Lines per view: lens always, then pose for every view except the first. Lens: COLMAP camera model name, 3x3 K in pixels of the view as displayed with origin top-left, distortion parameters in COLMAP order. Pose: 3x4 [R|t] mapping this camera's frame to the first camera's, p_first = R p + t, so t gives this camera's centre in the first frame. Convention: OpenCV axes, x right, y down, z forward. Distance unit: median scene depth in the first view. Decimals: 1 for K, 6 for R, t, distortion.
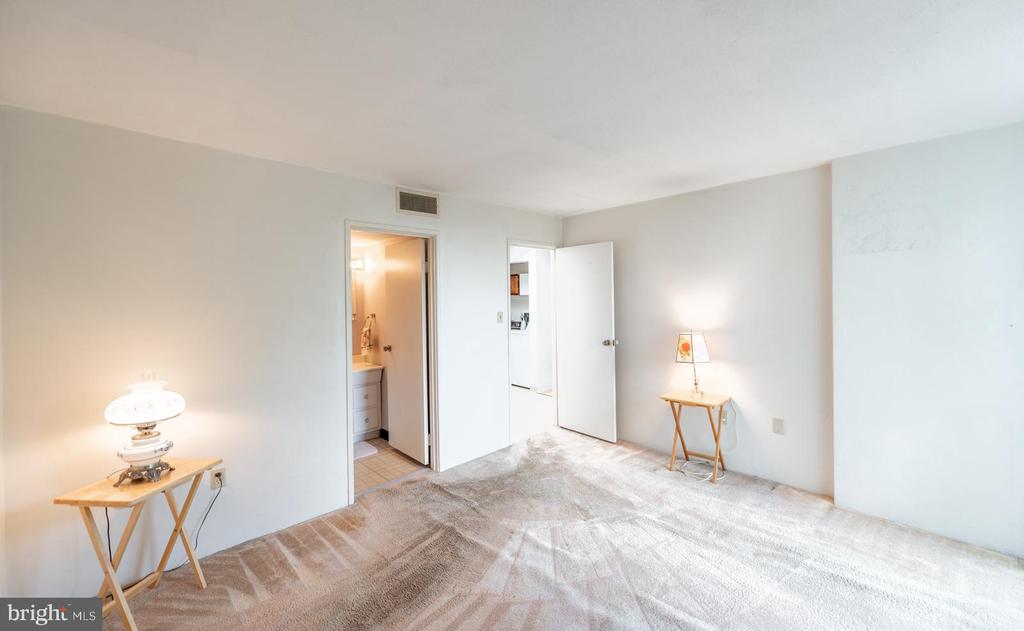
lens RADIAL K [[418.3, 0, 516.1], [0, 418.3, 297.7], [0, 0, 1]] dist [-0.000269, -0.000458]
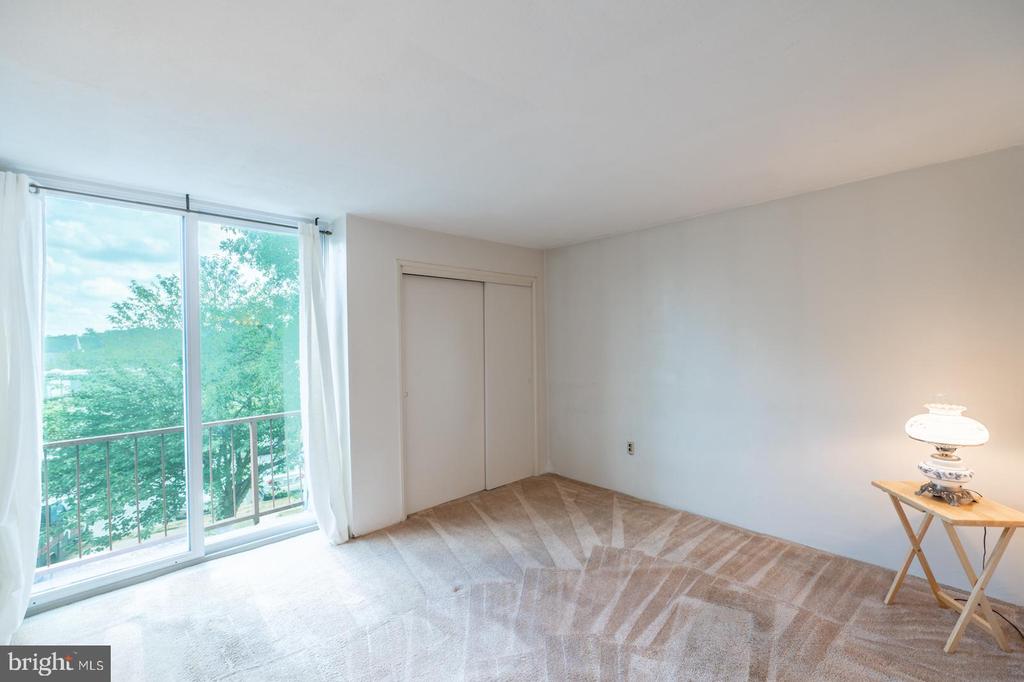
lens RADIAL K [[426.6, 0, 512.0], [0, 426.6, 341.0], [0, 0, 1]] dist [0.000583, -0.000047]
pose [[-0.999298, 0.032275, 0.019012, 0.082909], [0.032433, 0.999442, 0.008042, 0.003399], [-0.018742, 0.008653, -0.999787, 1.246220]]
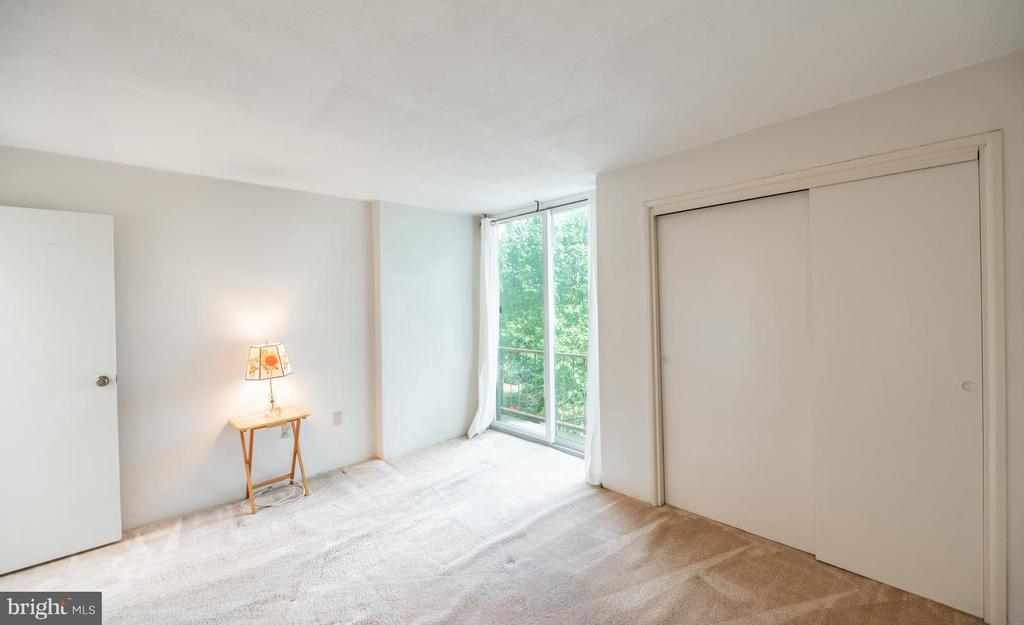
lens RADIAL K [[399.7, 0, 539.8], [0, 399.7, 298.8], [0, 0, 1]] dist [-0.001360, -0.000185]
pose [[-0.035008, 0.019939, 0.999188, -0.460502], [0.026068, 0.999479, -0.019032, 0.019536], [-0.999047, 0.025381, -0.035510, 0.467297]]
